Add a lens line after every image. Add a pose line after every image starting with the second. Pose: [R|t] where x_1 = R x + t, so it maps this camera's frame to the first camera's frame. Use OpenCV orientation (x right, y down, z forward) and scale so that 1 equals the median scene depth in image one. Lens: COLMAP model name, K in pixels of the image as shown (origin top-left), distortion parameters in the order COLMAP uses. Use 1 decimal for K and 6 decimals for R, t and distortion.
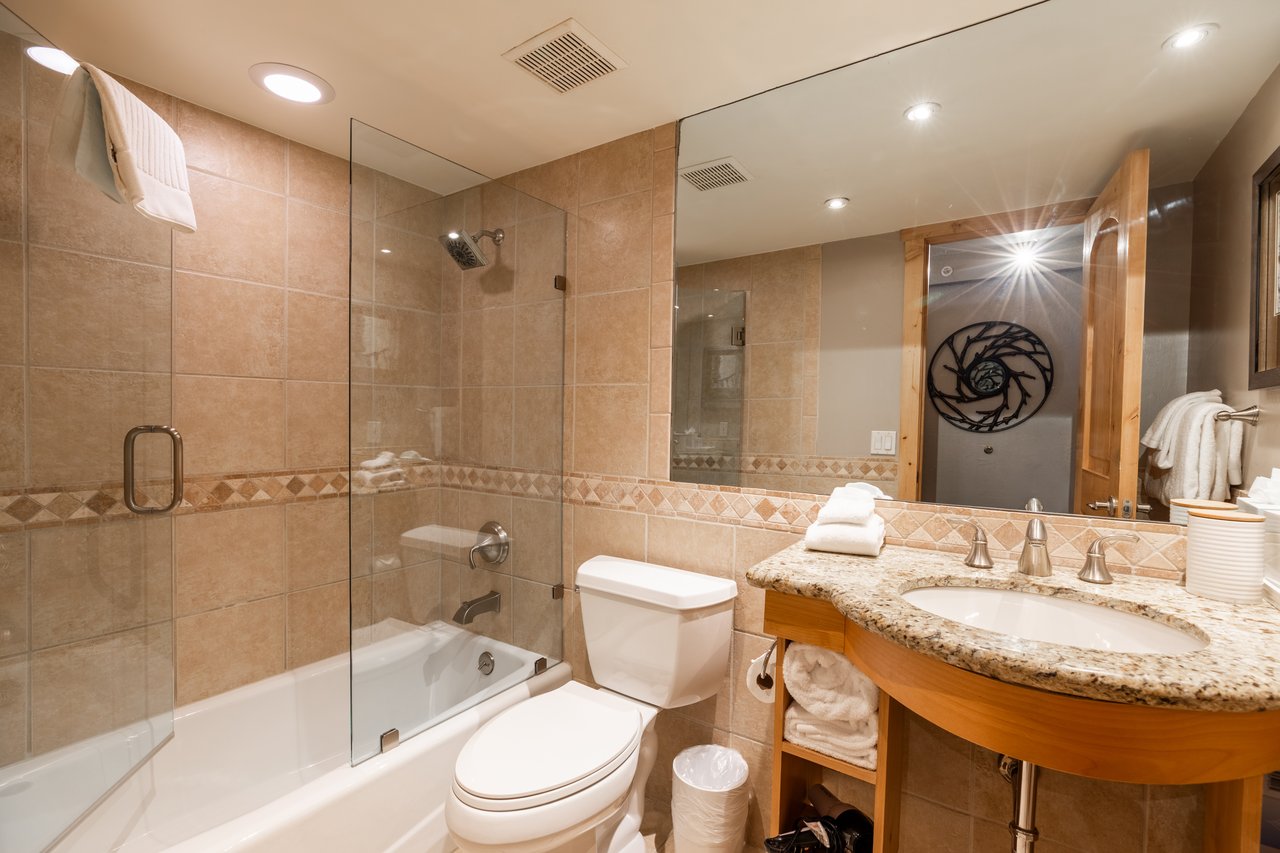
lens RADIAL K [[578.0, 0, 641.5], [0, 578.0, 425.4], [0, 0, 1]] dist [-0.011855, 0.001106]
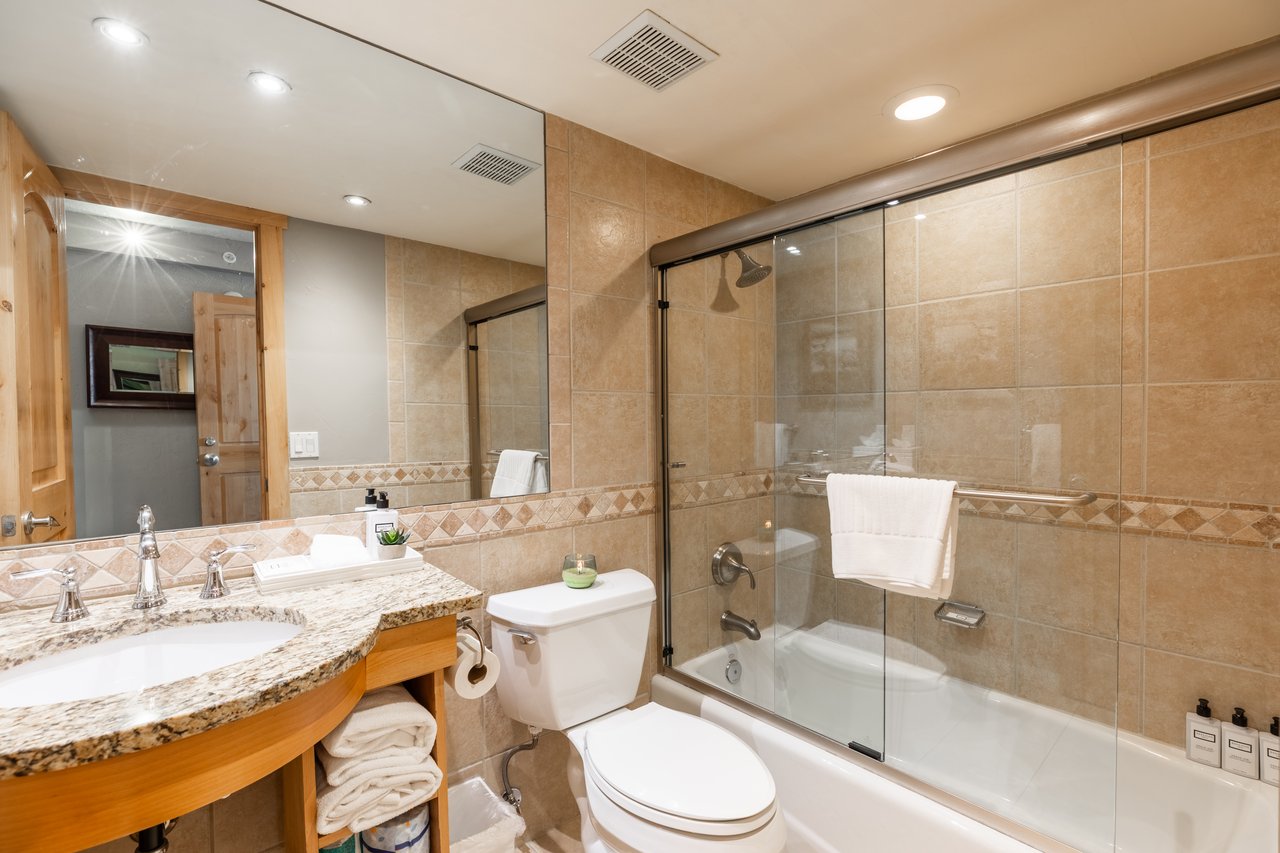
lens RADIAL K [[578.0, 0, 641.5], [0, 578.0, 425.4], [0, 0, 1]] dist [-0.011855, 0.001106]
pose [[-0.236129, -0.005842, -0.971704, 0.274910], [-0.020395, 0.999791, -0.001055, -0.004827], [0.971508, 0.019568, -0.236199, 0.410827]]
